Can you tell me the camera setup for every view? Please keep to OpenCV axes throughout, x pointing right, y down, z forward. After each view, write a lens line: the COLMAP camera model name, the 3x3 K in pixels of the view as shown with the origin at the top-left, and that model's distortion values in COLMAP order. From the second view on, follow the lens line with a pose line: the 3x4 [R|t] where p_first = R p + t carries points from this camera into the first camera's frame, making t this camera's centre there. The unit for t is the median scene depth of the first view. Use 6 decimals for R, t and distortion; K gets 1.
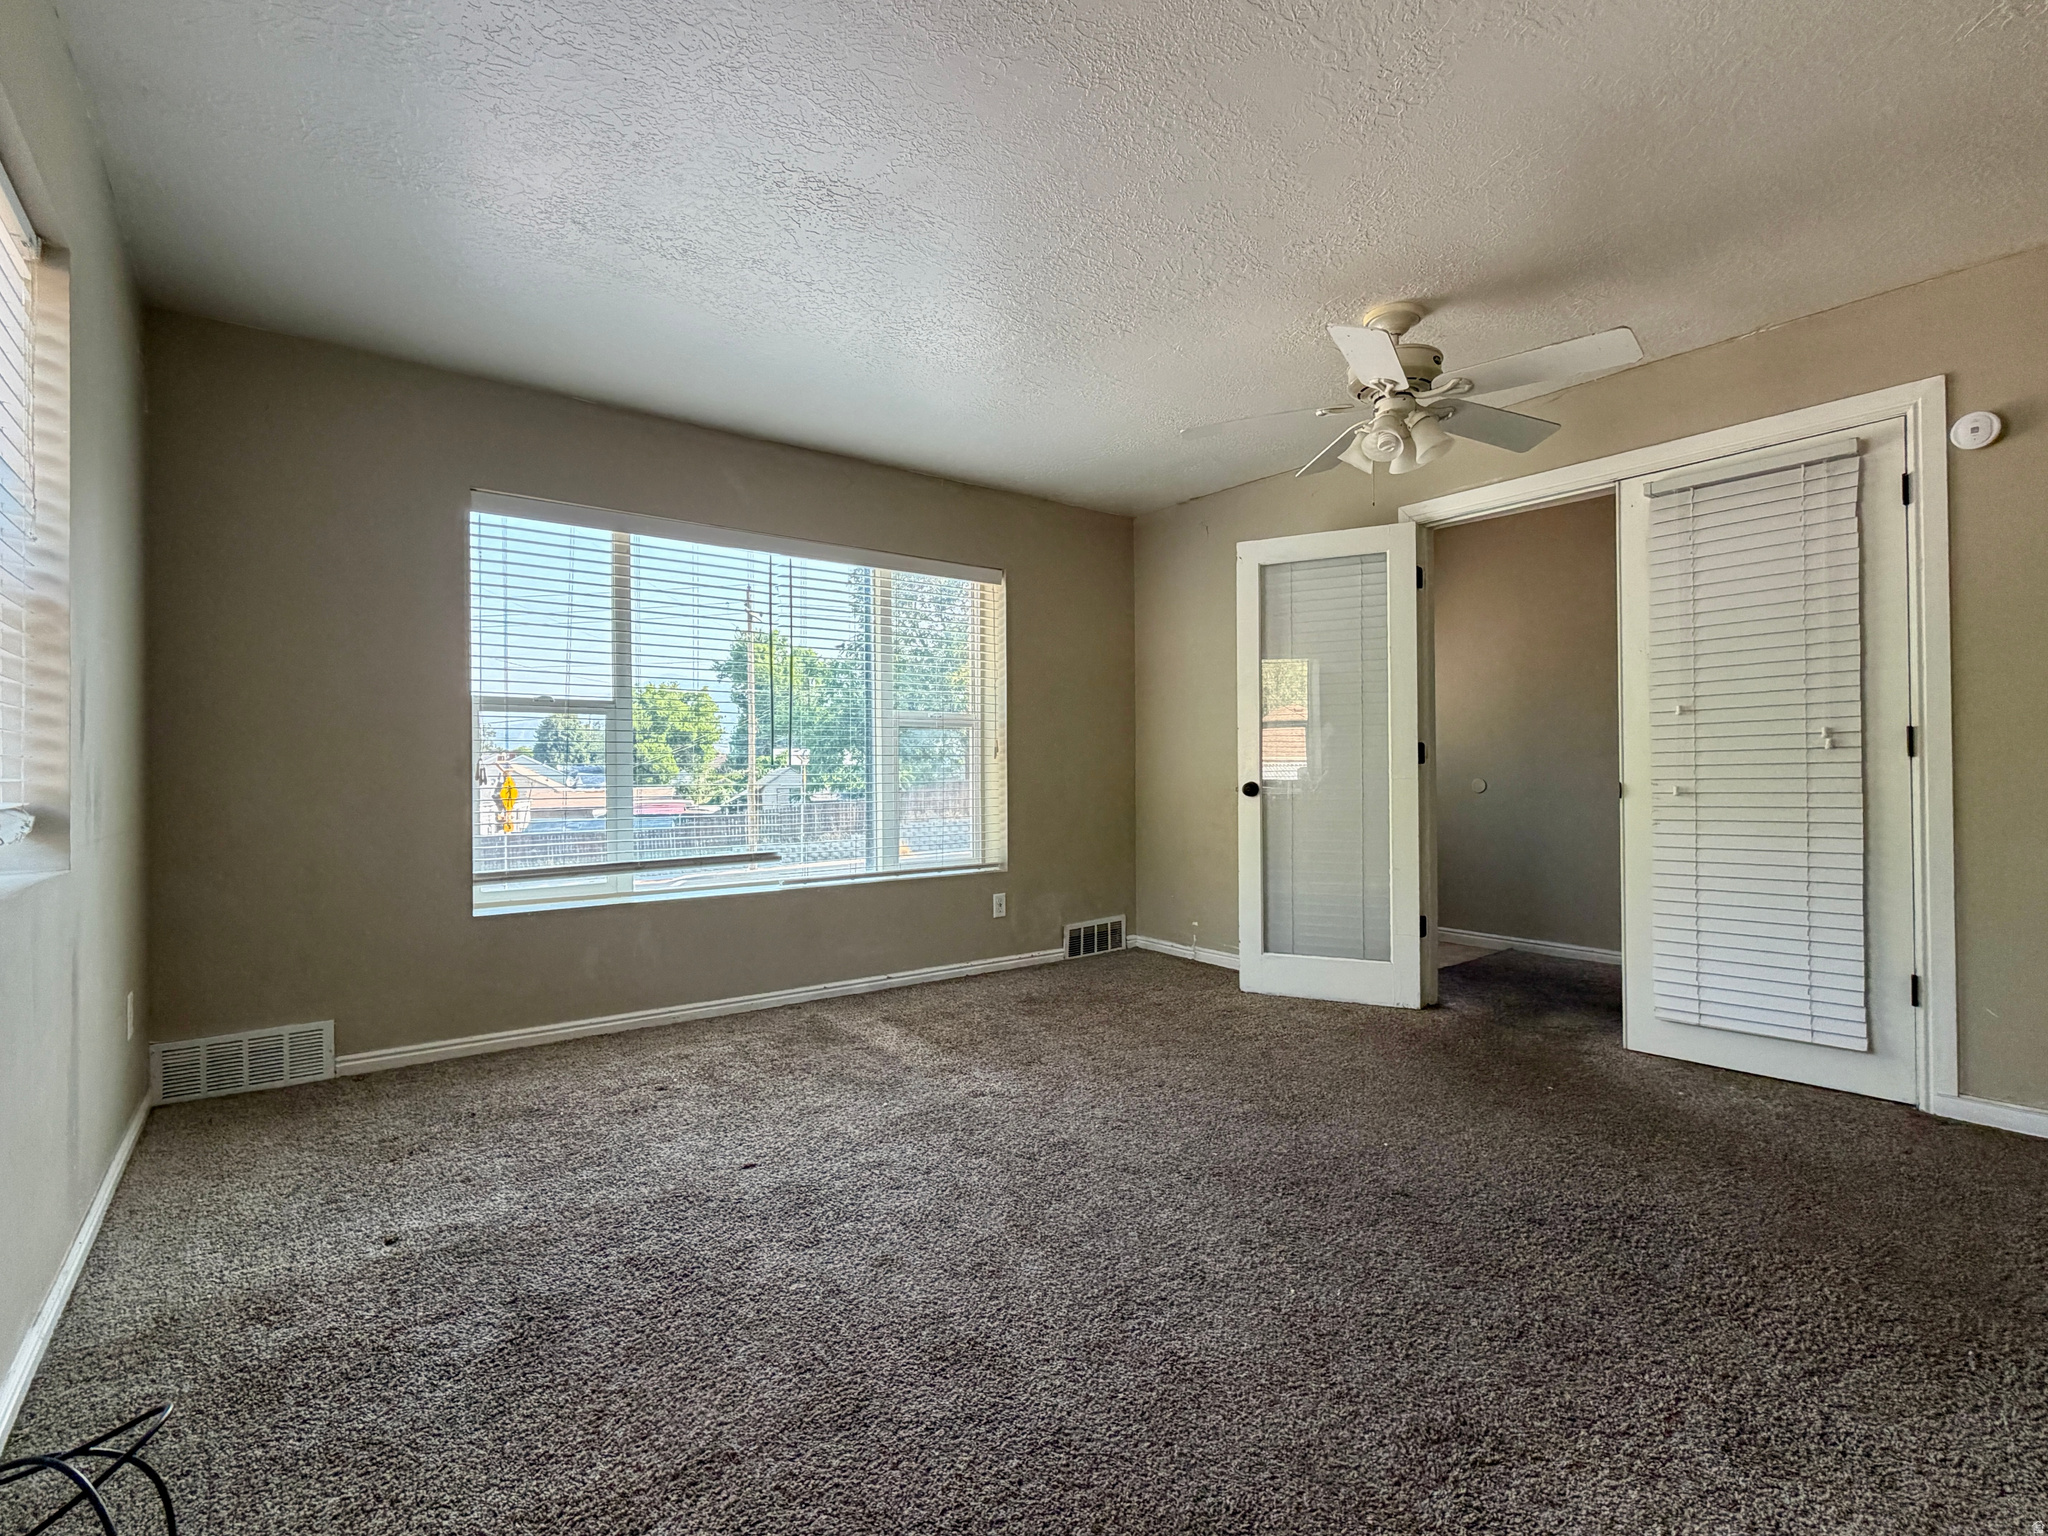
lens RADIAL K [[958.2, 0, 1031.1], [0, 958.2, 775.7], [0, 0, 1]] dist [-0.000629, 0.001086]
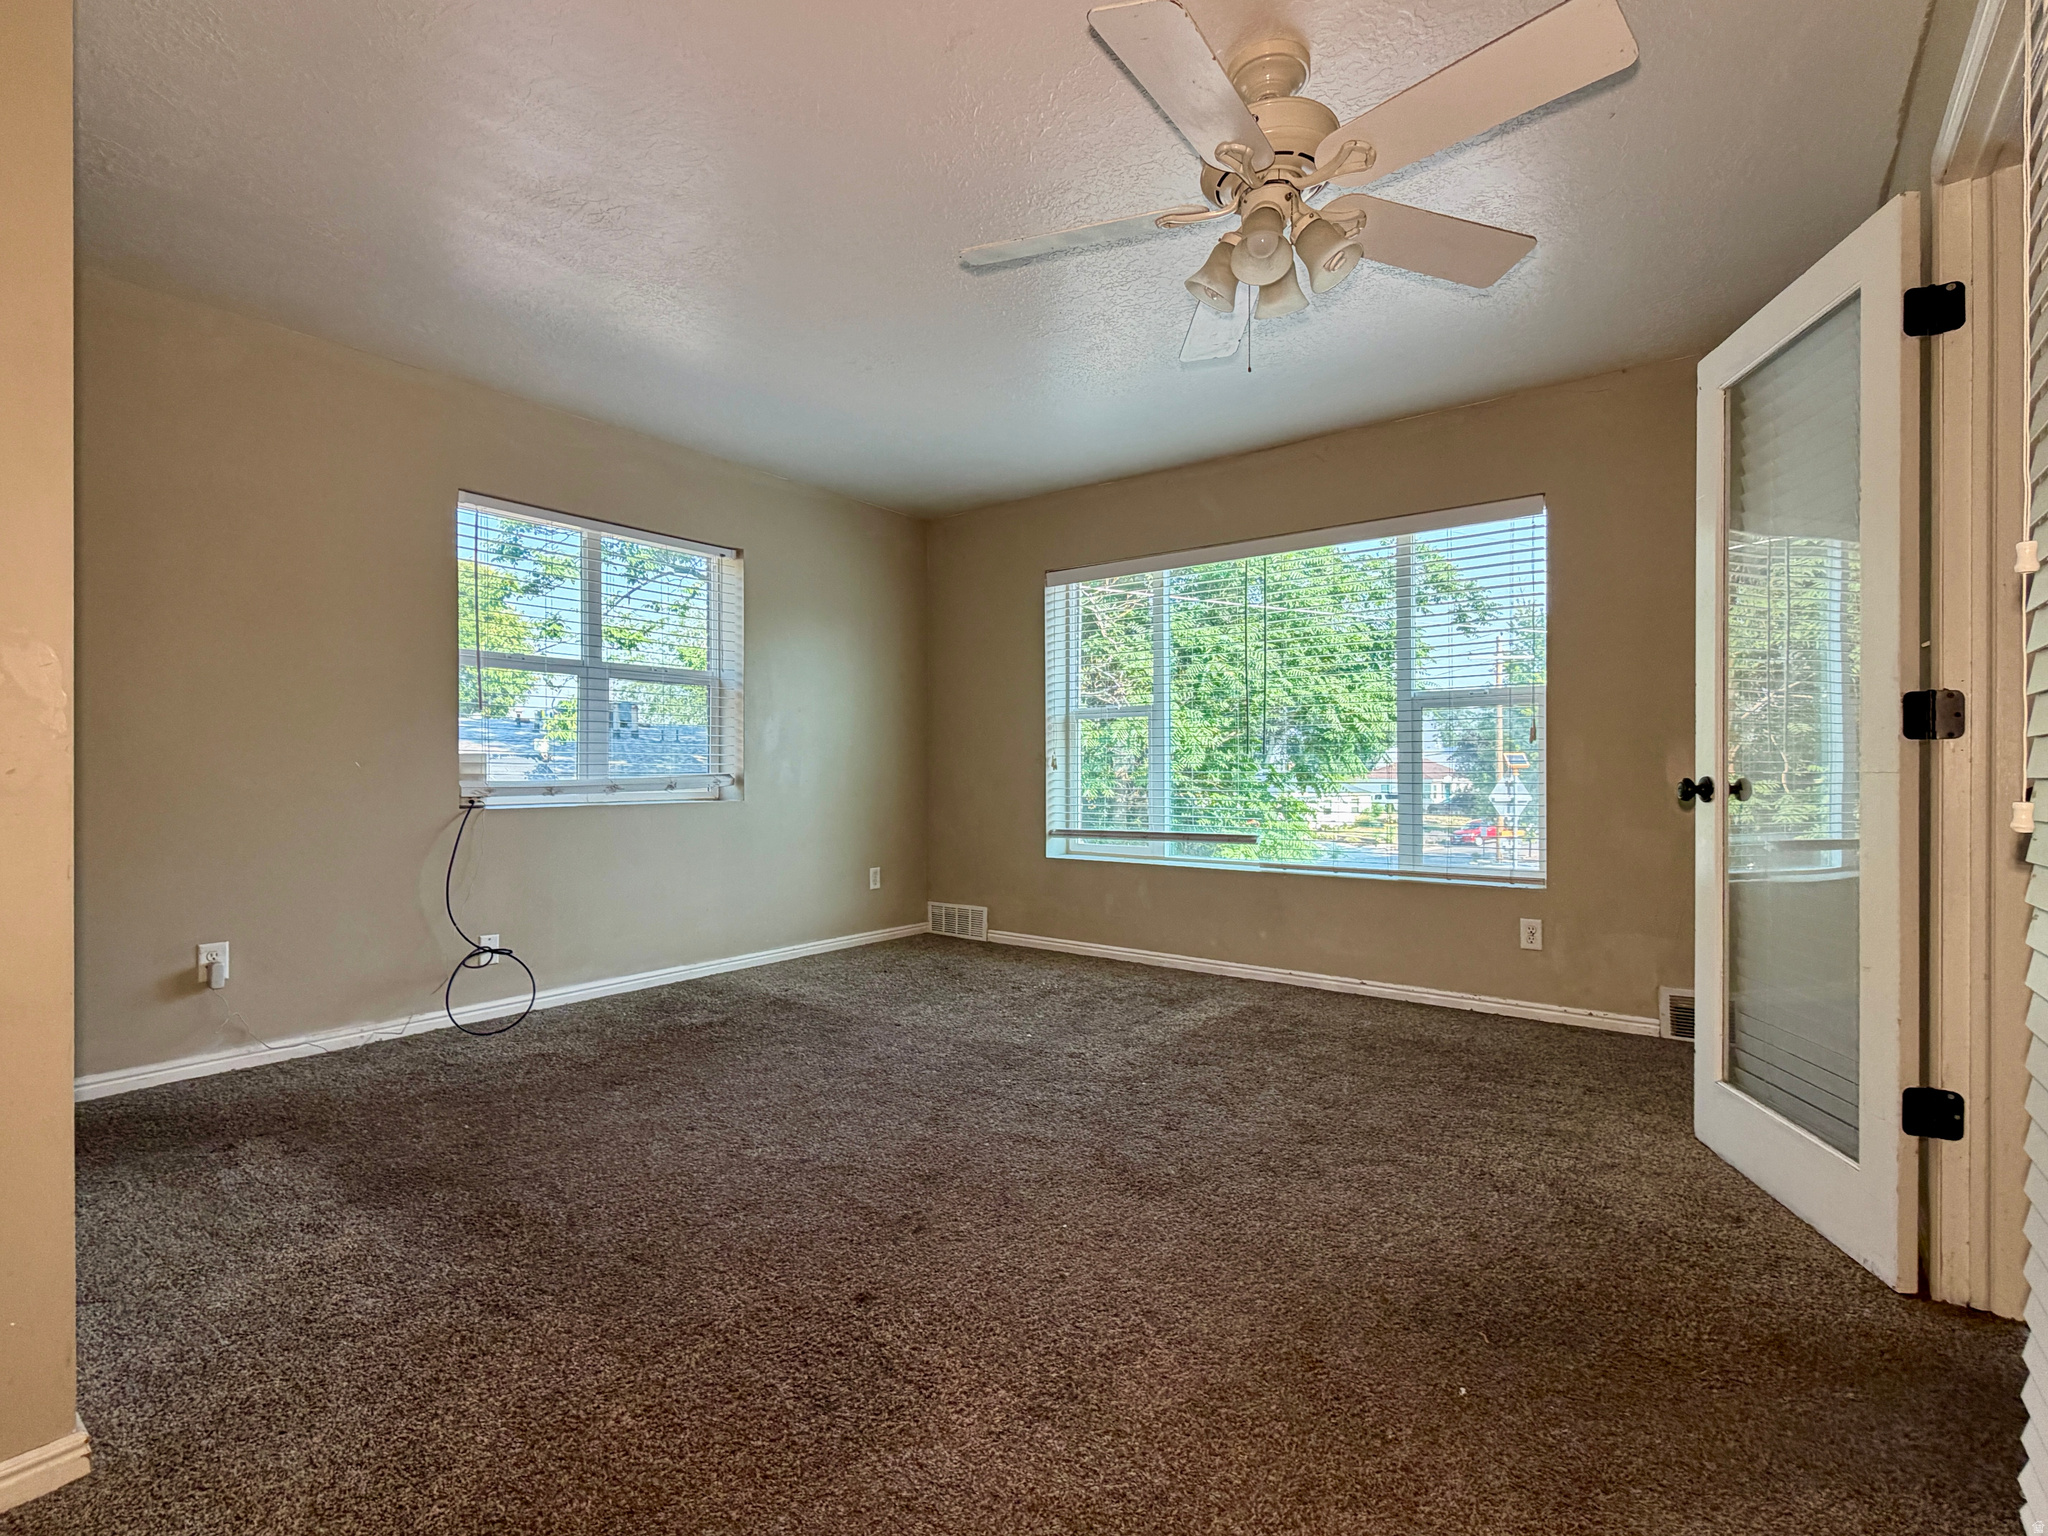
lens RADIAL K [[958.2, 0, 1021.8], [0, 958.2, 764.0], [0, 0, 1]] dist [-0.000629, 0.001086]
pose [[0.250553, -0.001656, -0.968101, 0.803012], [-0.004080, 0.999988, -0.002766, 0.004329], [0.968094, 0.004643, 0.250543, 0.547171]]
